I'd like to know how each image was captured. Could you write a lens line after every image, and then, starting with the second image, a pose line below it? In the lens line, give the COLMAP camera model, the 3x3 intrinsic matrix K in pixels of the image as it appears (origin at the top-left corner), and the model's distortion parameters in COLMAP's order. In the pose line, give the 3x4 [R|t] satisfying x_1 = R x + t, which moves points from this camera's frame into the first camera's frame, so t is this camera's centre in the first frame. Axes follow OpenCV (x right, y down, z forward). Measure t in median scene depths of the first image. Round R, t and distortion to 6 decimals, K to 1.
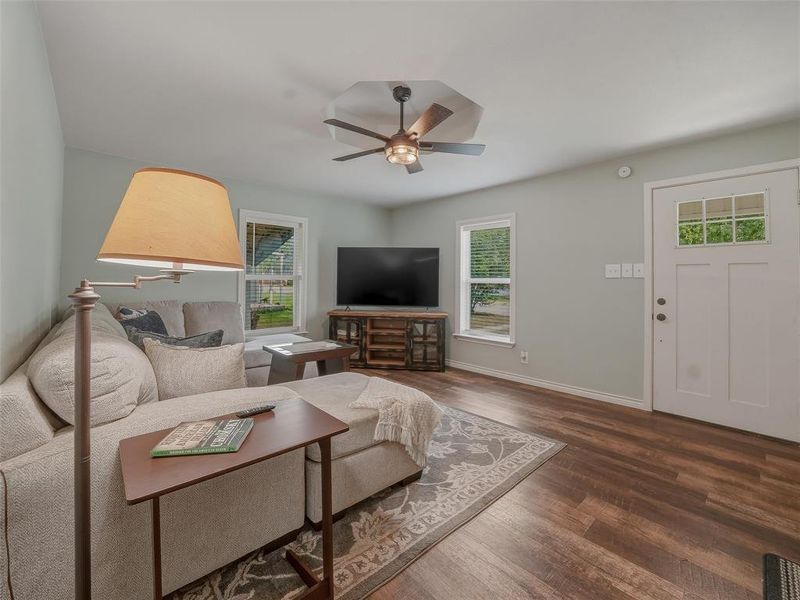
lens RADIAL K [[340.9, 0, 399.2], [0, 340.9, 296.9], [0, 0, 1]] dist [0.002264, -0.000082]
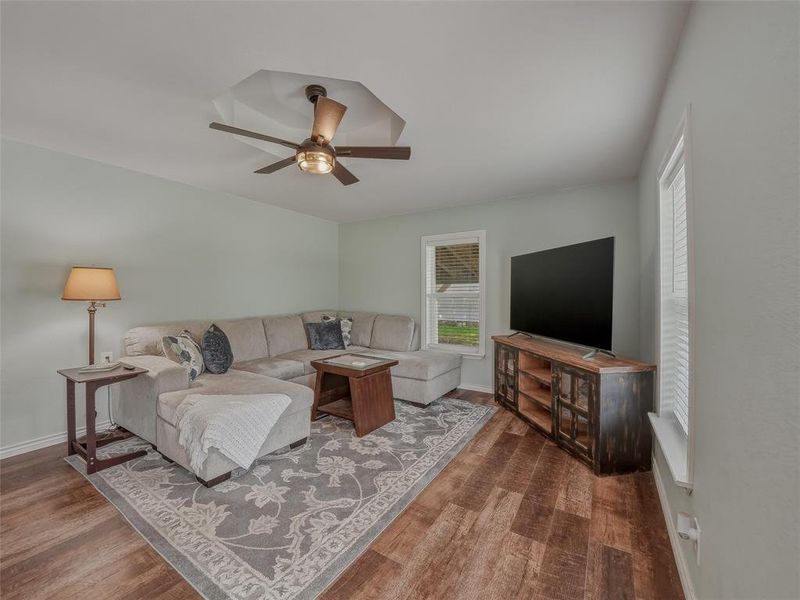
lens RADIAL K [[331.3, 0, 399.8], [0, 331.3, 311.0], [0, 0, 1]] dist [-0.037251, -0.000057]
pose [[0.276245, 0.037489, -0.960356, 0.890612], [-0.058874, 0.998022, 0.022025, -0.038816], [0.959282, 0.050456, 0.277906, 0.992306]]
